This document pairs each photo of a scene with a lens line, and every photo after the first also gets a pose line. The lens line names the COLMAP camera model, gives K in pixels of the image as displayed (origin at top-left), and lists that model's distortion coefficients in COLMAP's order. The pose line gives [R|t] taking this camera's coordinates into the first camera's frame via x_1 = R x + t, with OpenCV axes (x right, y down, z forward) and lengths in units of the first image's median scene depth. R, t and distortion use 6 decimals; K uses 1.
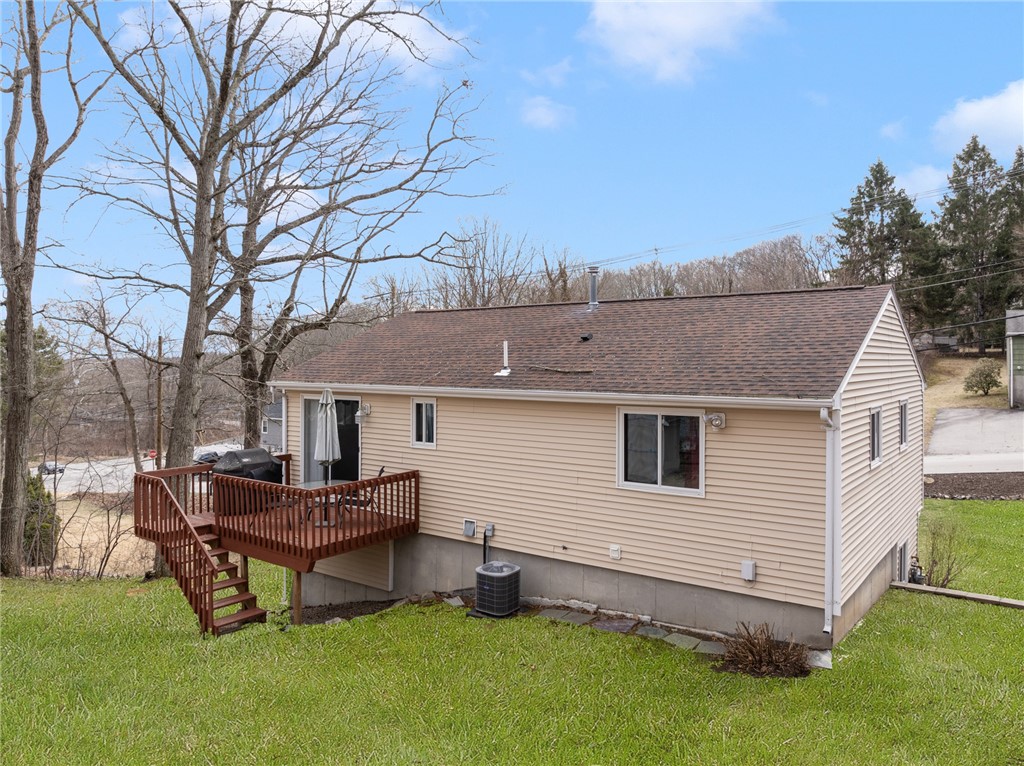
lens RADIAL K [[727.6, 0, 476.9], [0, 727.6, 357.7], [0, 0, 1]] dist [-0.049332, 0.015381]
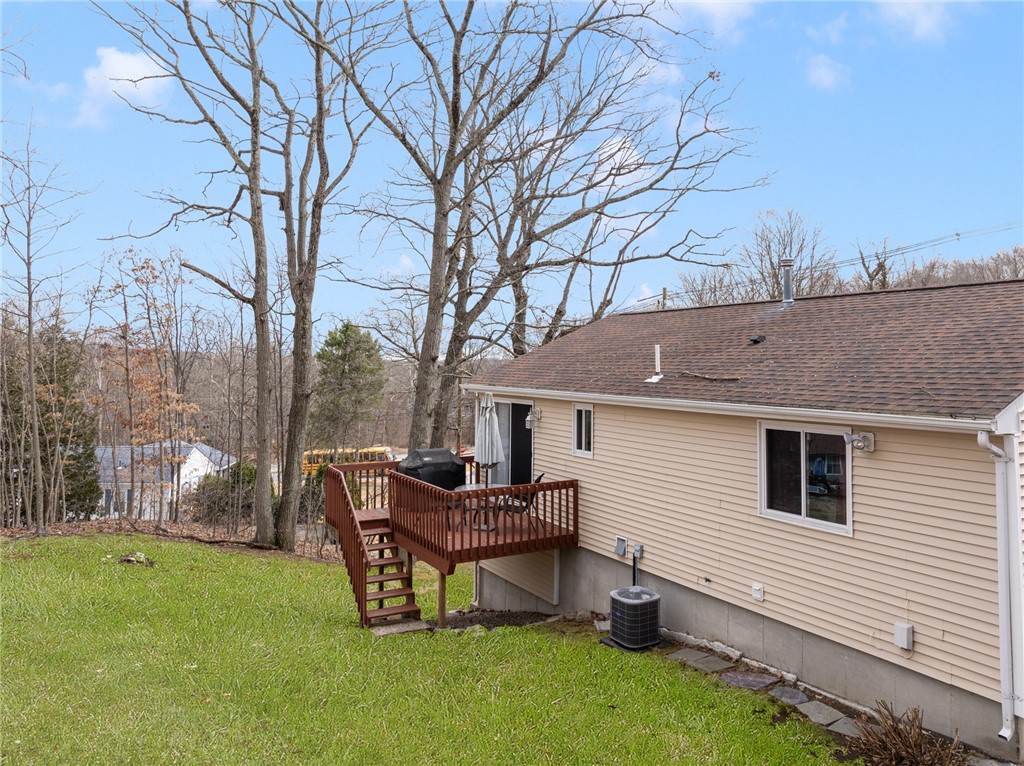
lens RADIAL K [[727.6, 0, 493.1], [0, 727.6, 307.6], [0, 0, 1]] dist [-0.049332, 0.015381]
pose [[0.918780, -0.024669, -0.393997, 0.205270], [-0.003900, 0.997430, -0.071544, -0.003366], [0.394750, 0.067270, 0.916323, 0.064469]]
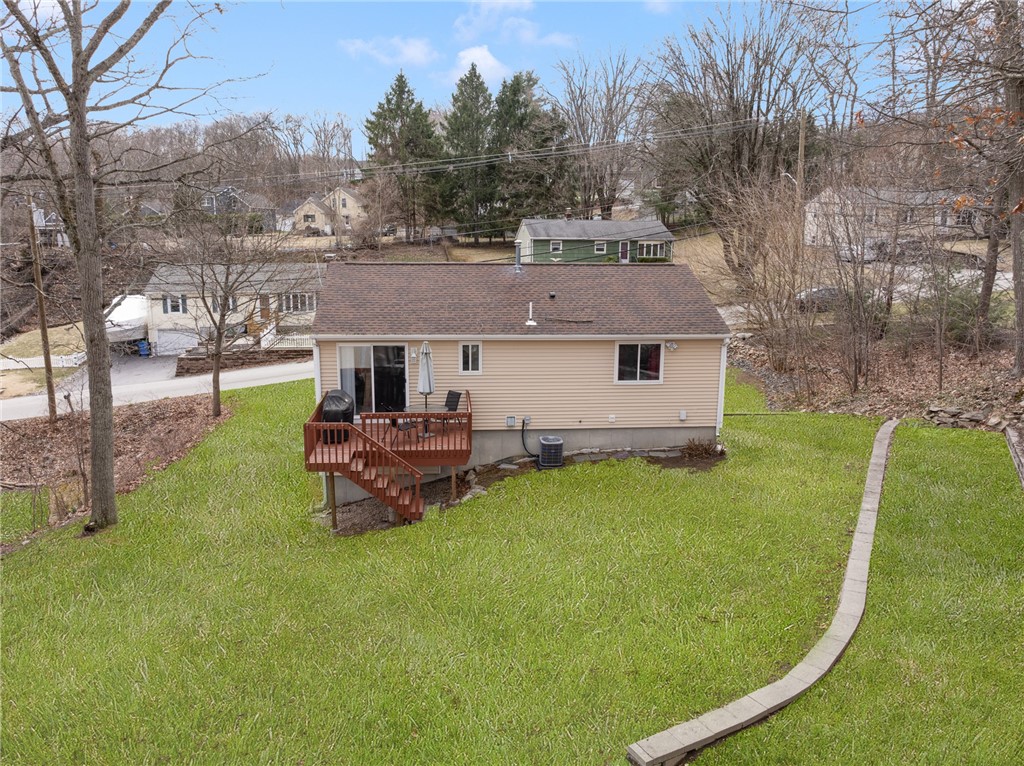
lens RADIAL K [[727.6, 0, 484.0], [0, 727.6, 380.9], [0, 0, 1]] dist [-0.049332, 0.015381]
pose [[0.754411, -0.128742, 0.643653, -1.040827], [-0.003767, 0.979712, 0.200375, -0.166608], [-0.656391, -0.153590, 0.738621, -0.124854]]
